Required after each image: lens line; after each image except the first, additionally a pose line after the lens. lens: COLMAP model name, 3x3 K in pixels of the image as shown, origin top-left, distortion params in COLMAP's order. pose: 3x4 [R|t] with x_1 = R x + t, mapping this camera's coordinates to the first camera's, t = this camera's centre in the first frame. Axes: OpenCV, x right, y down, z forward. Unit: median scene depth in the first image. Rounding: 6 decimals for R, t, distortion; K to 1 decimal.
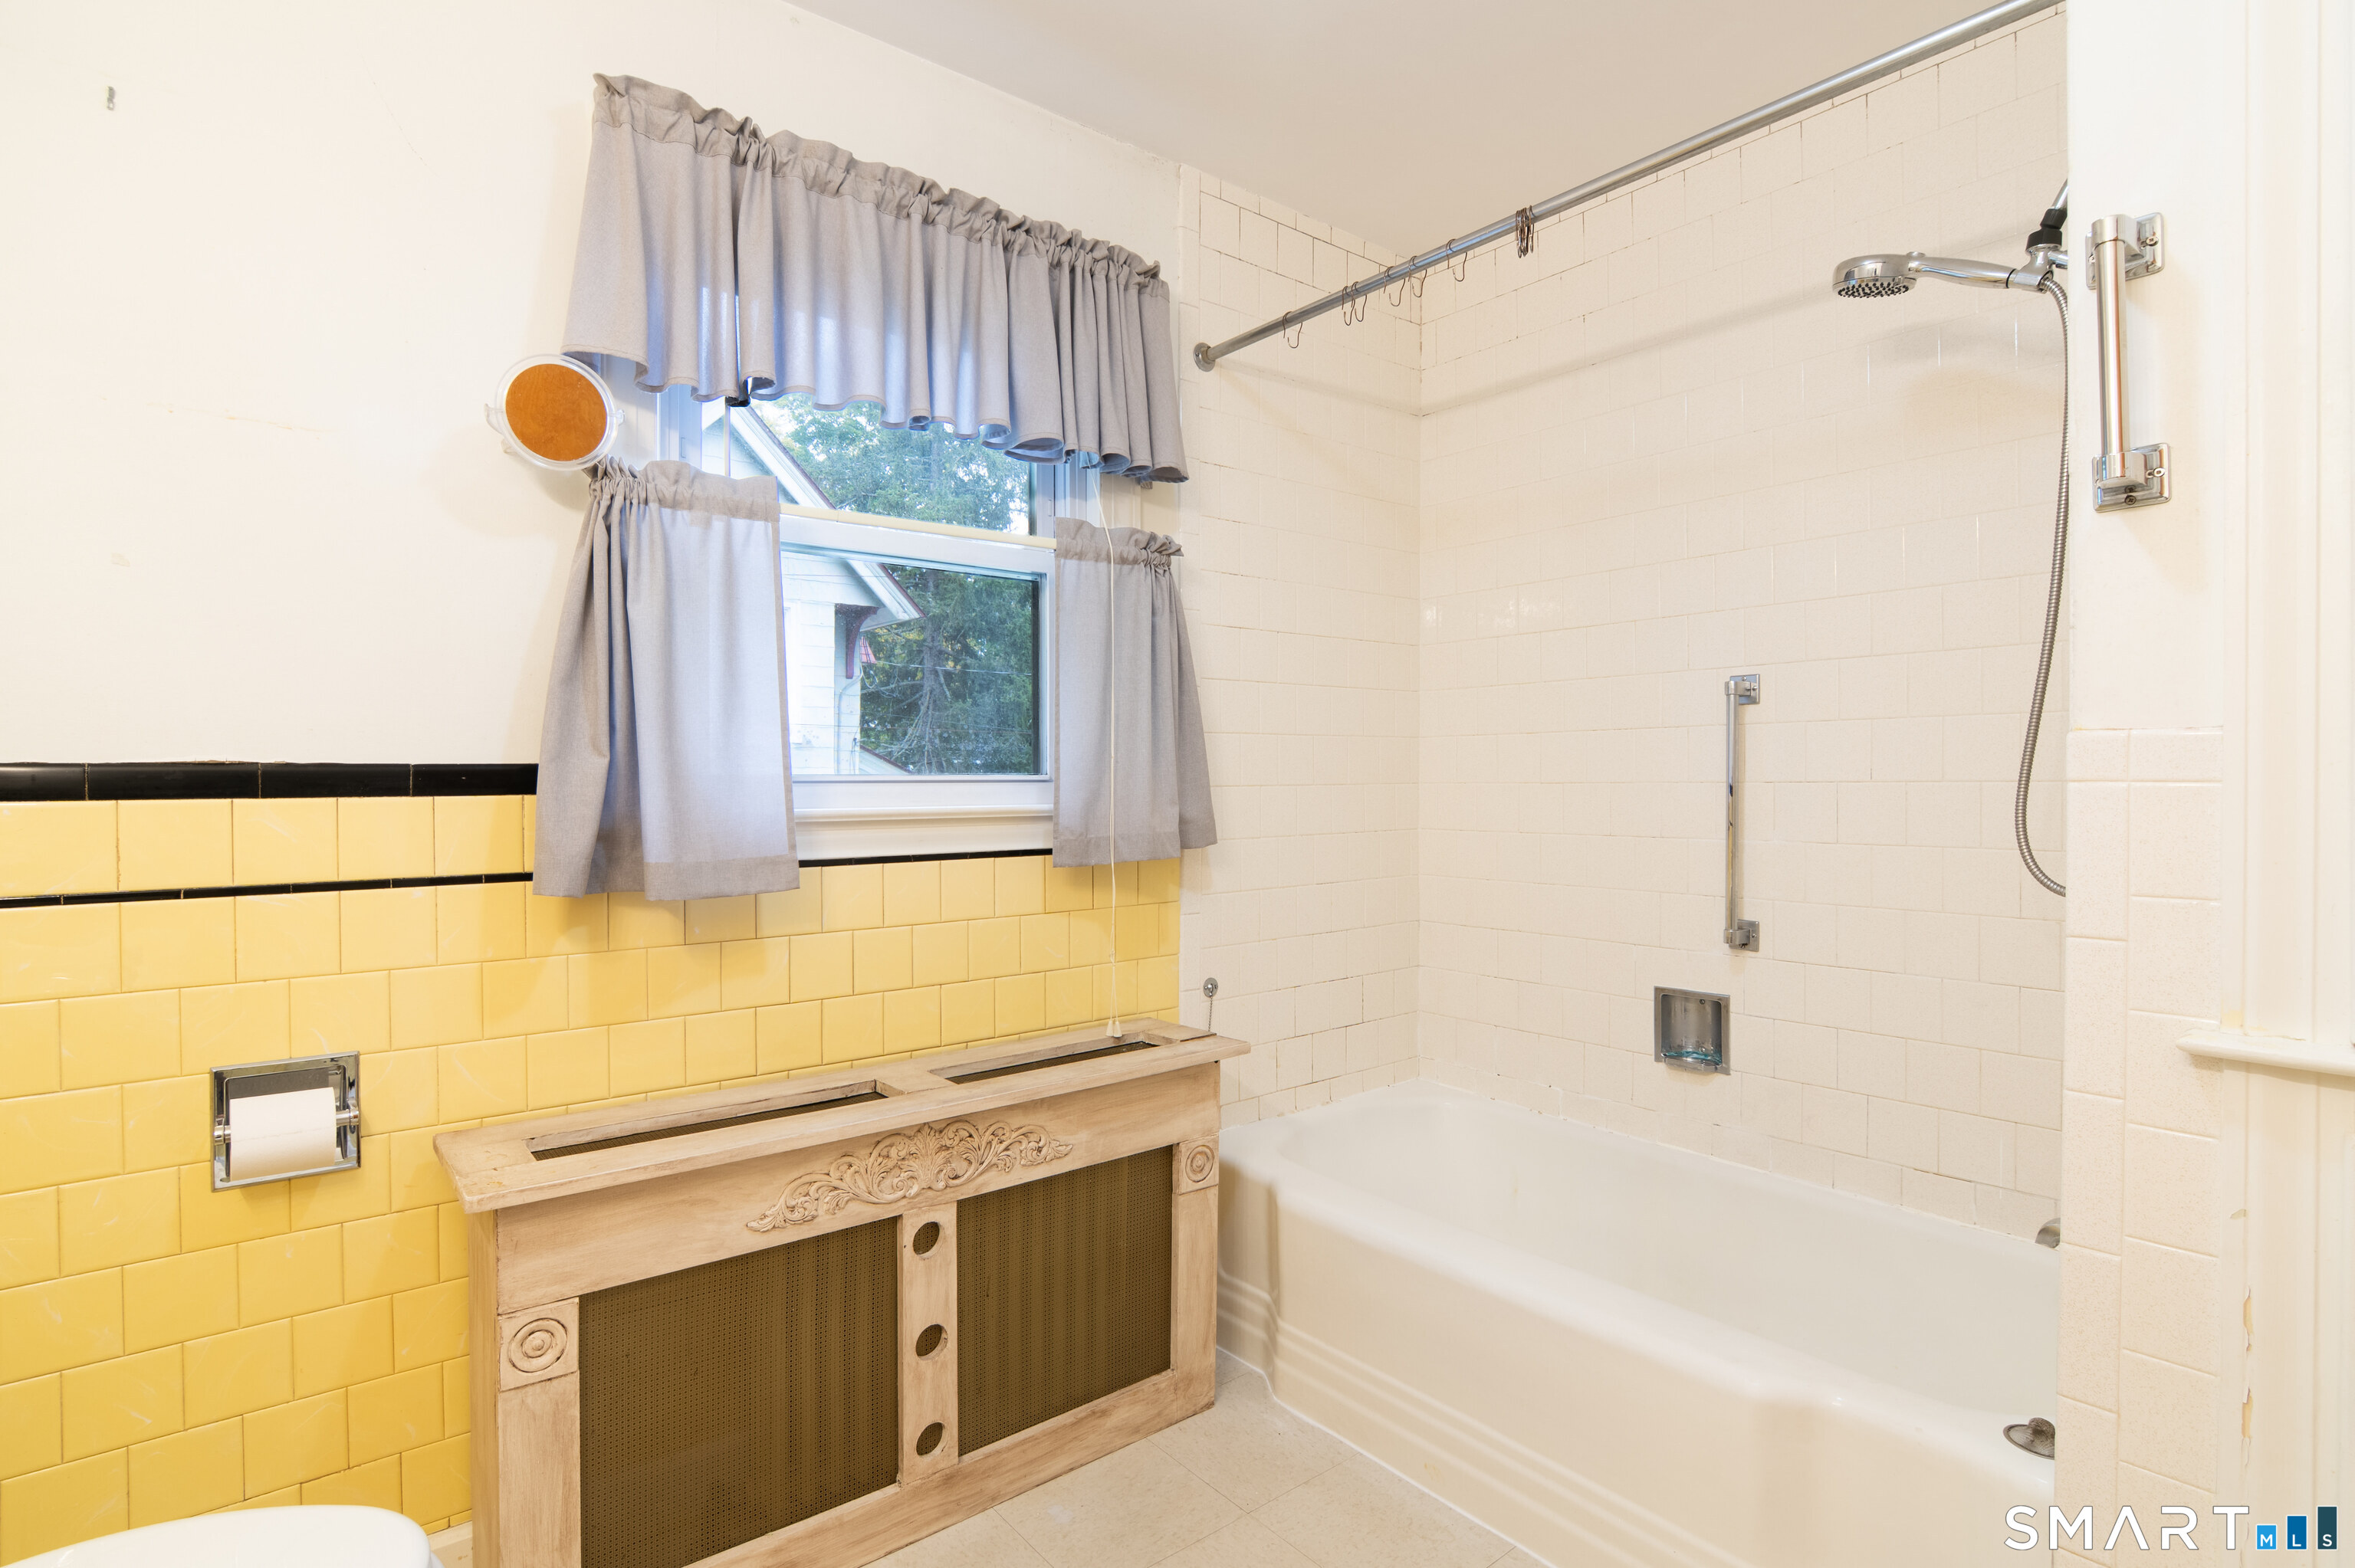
lens RADIAL K [[1151.2, 0, 1154.7], [0, 1151.2, 786.8], [0, 0, 1]] dist [-0.032848, 0.007875]
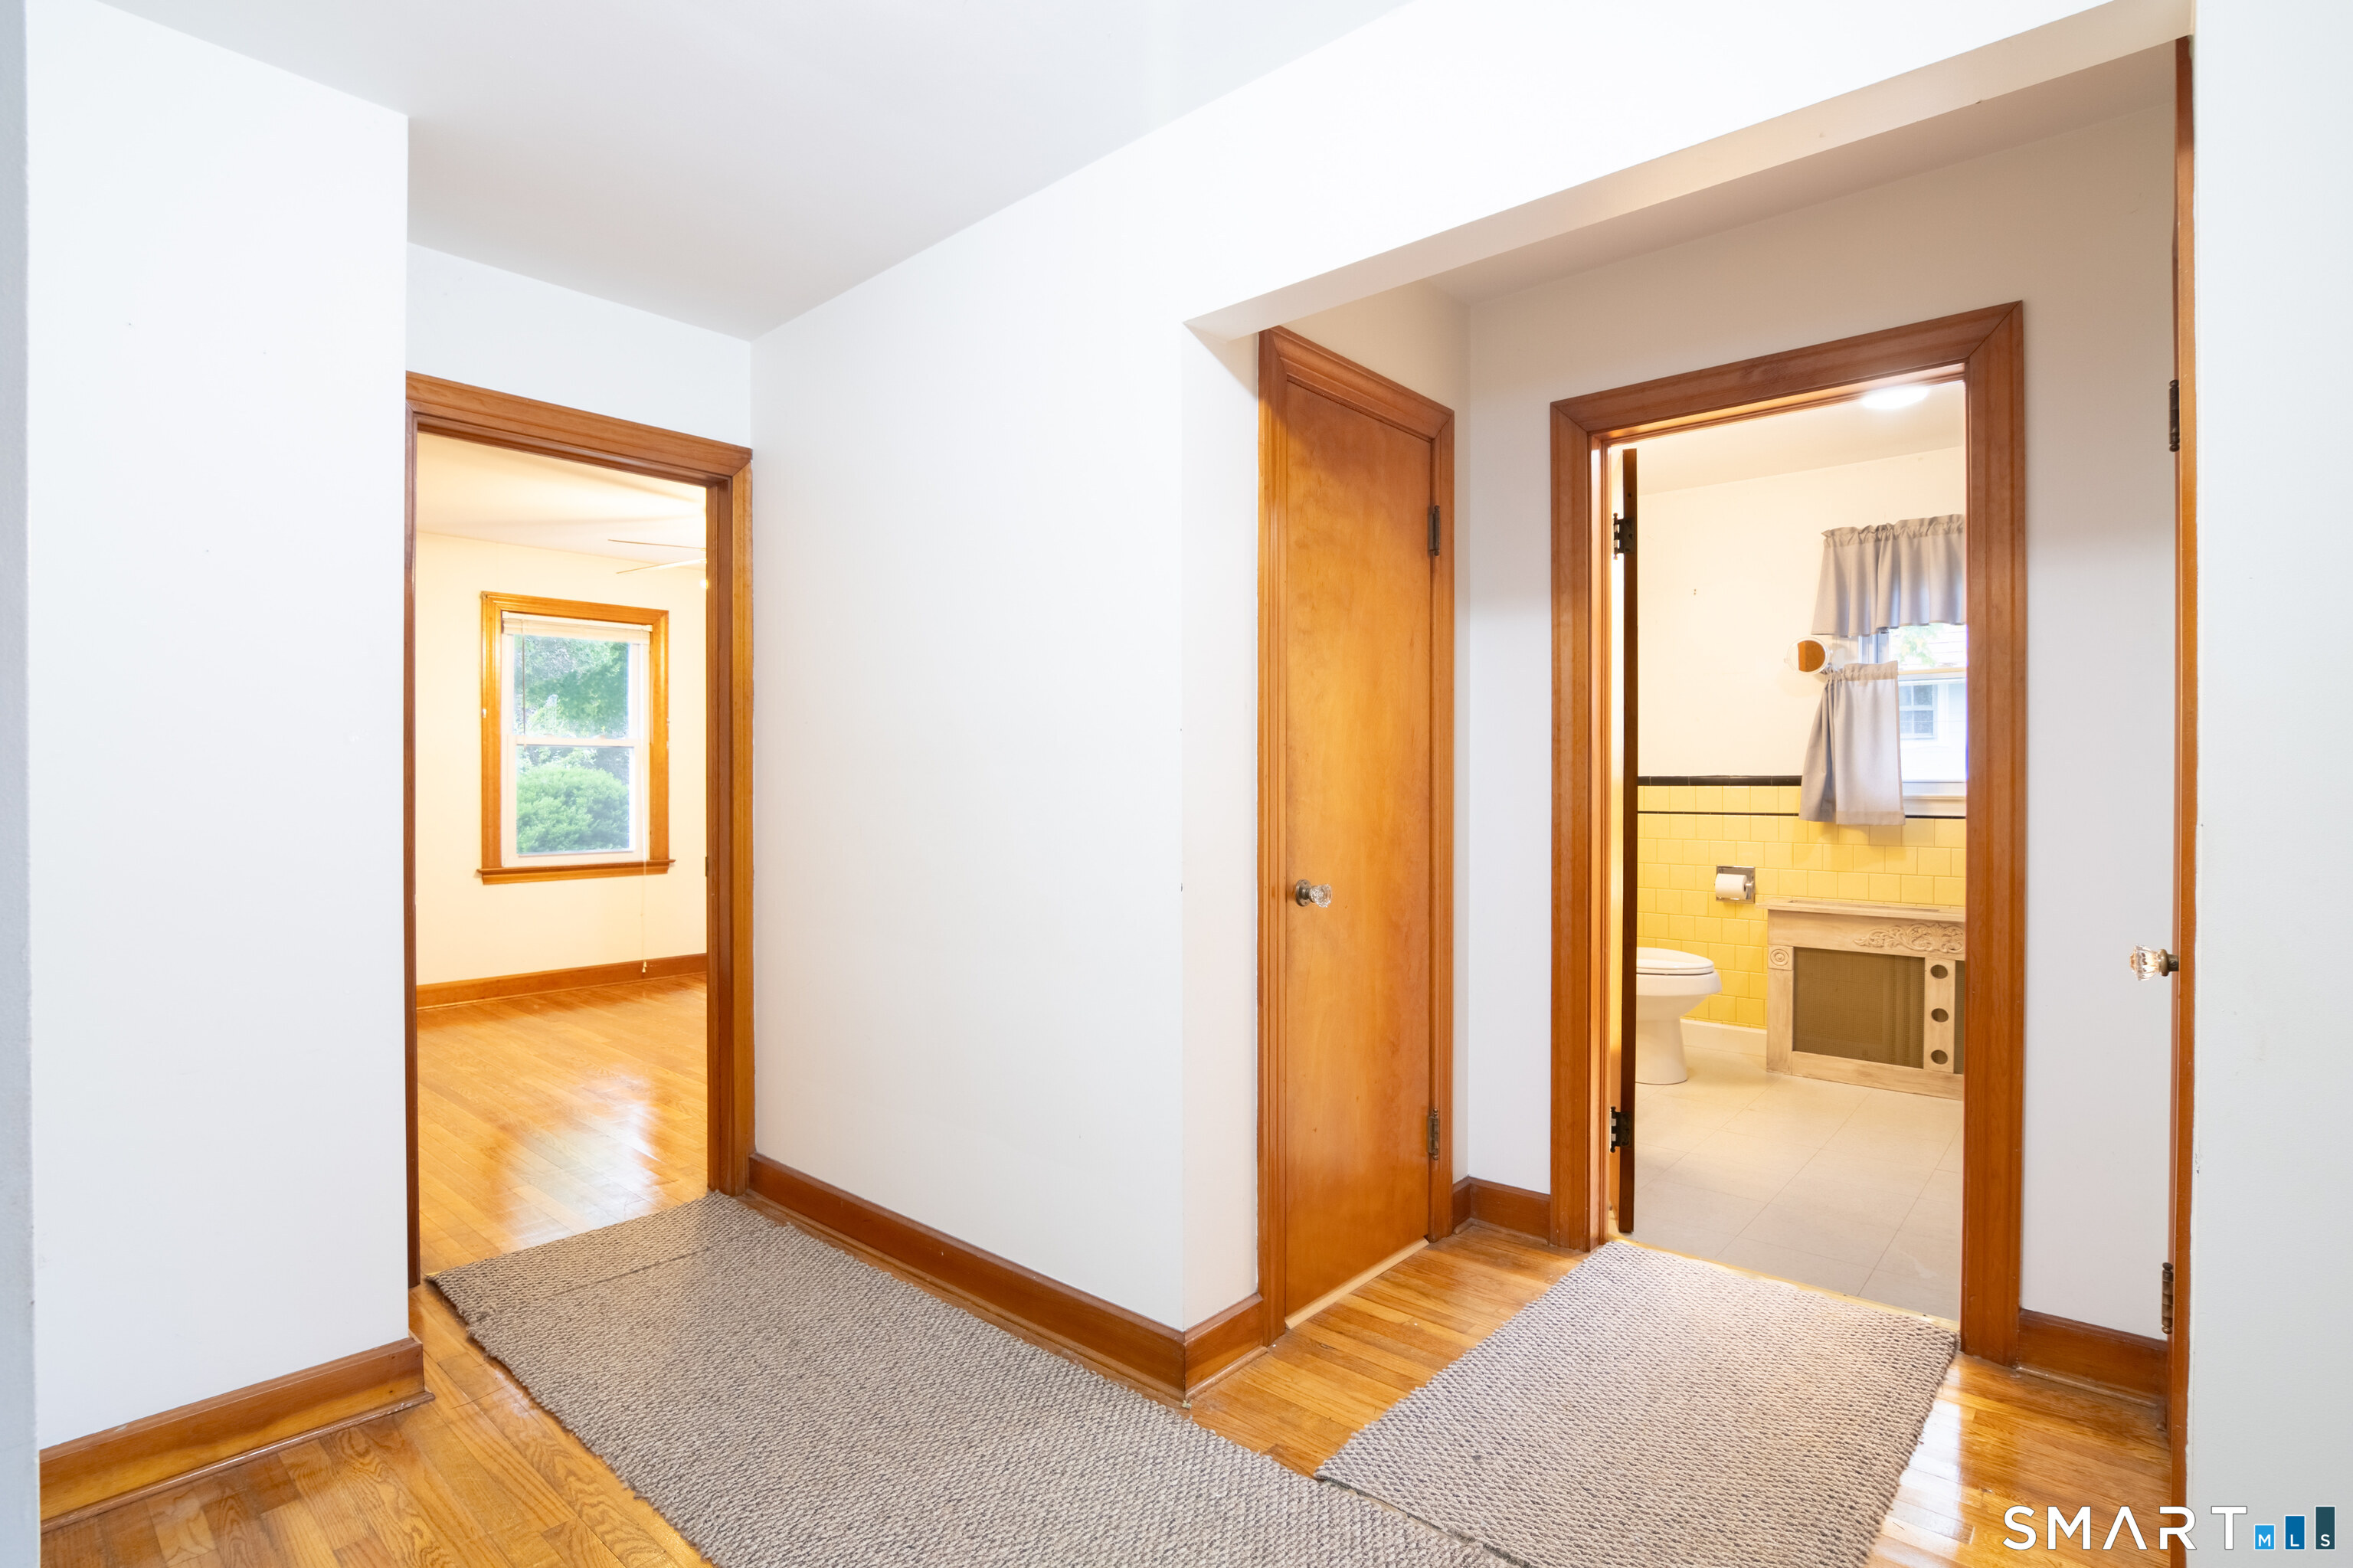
lens RADIAL K [[1150.4, 0, 1165.0], [0, 1150.4, 788.4], [0, 0, 1]] dist [-0.032848, 0.007875]
pose [[0.172306, 0.008065, -0.985010, 1.879602], [-0.008449, 0.999942, 0.006710, 0.006749], [0.985007, 0.007166, 0.172364, -1.025267]]
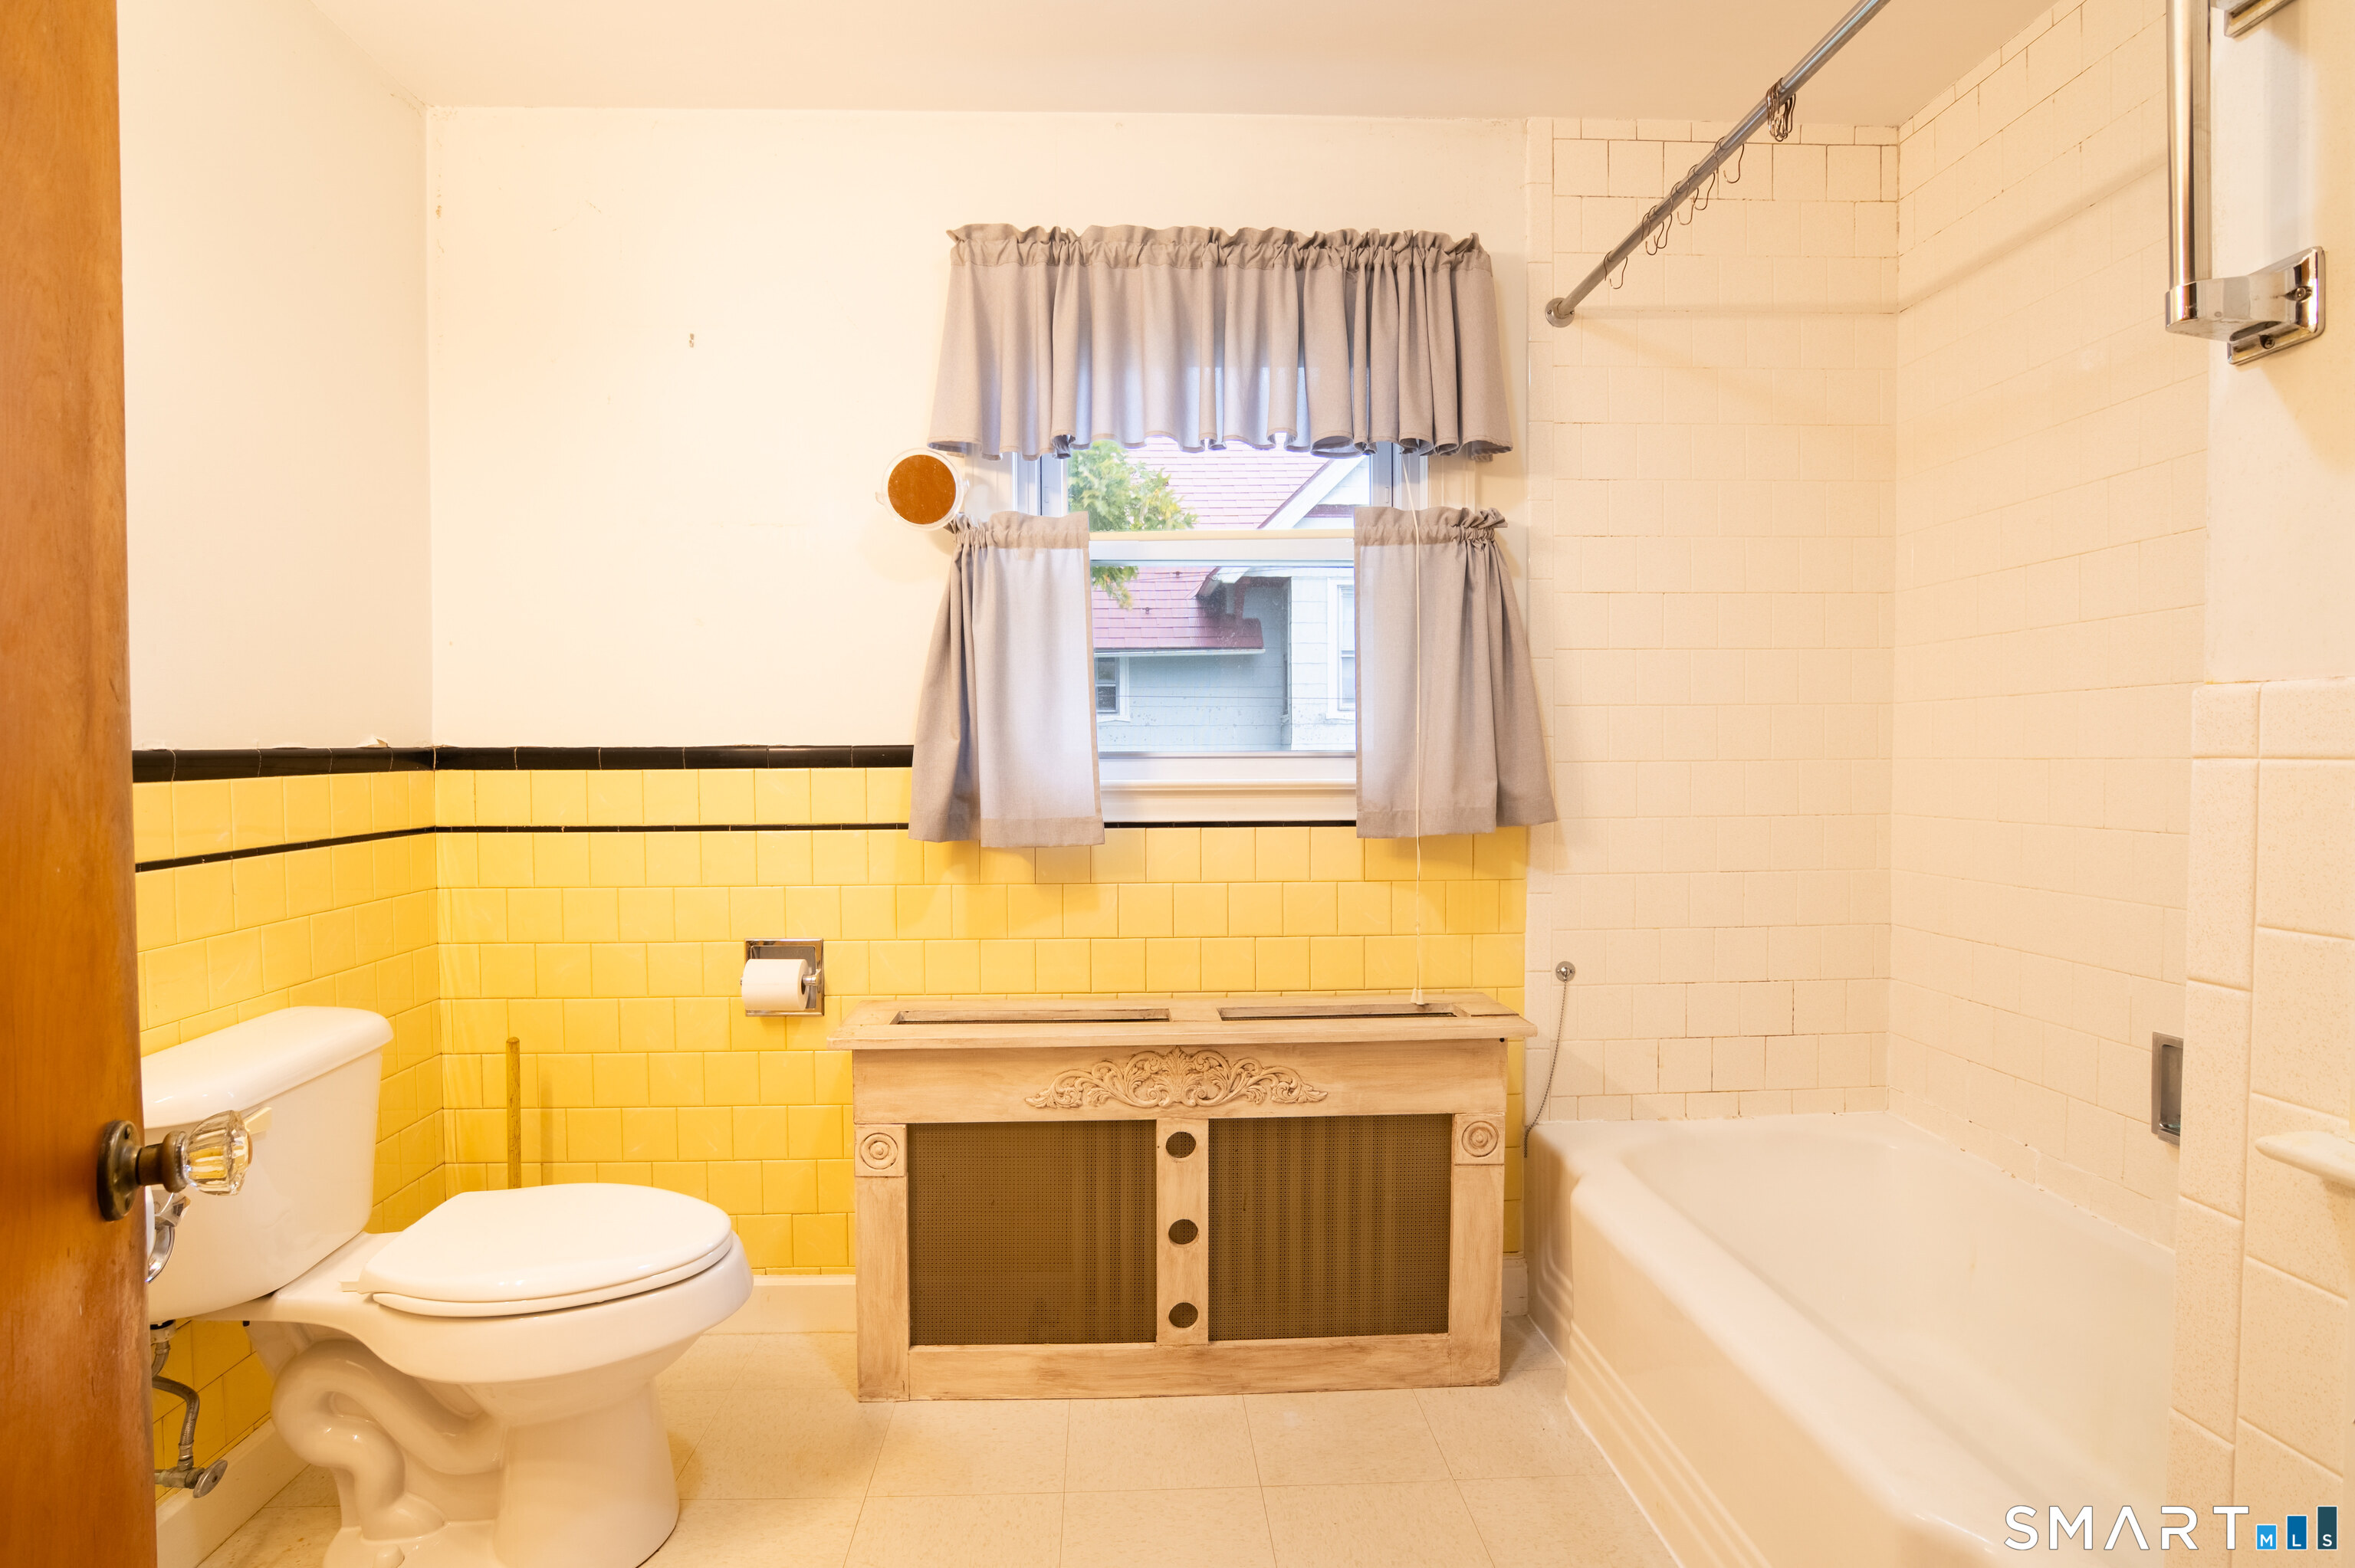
lens RADIAL K [[1151.2, 0, 1159.3], [0, 1151.2, 787.7], [0, 0, 1]] dist [-0.032848, 0.007875]
pose [[0.806325, 0.015296, -0.591275, 0.479094], [-0.001828, 0.999725, 0.023370, -0.000935], [0.591470, -0.017763, 0.806131, 0.040693]]
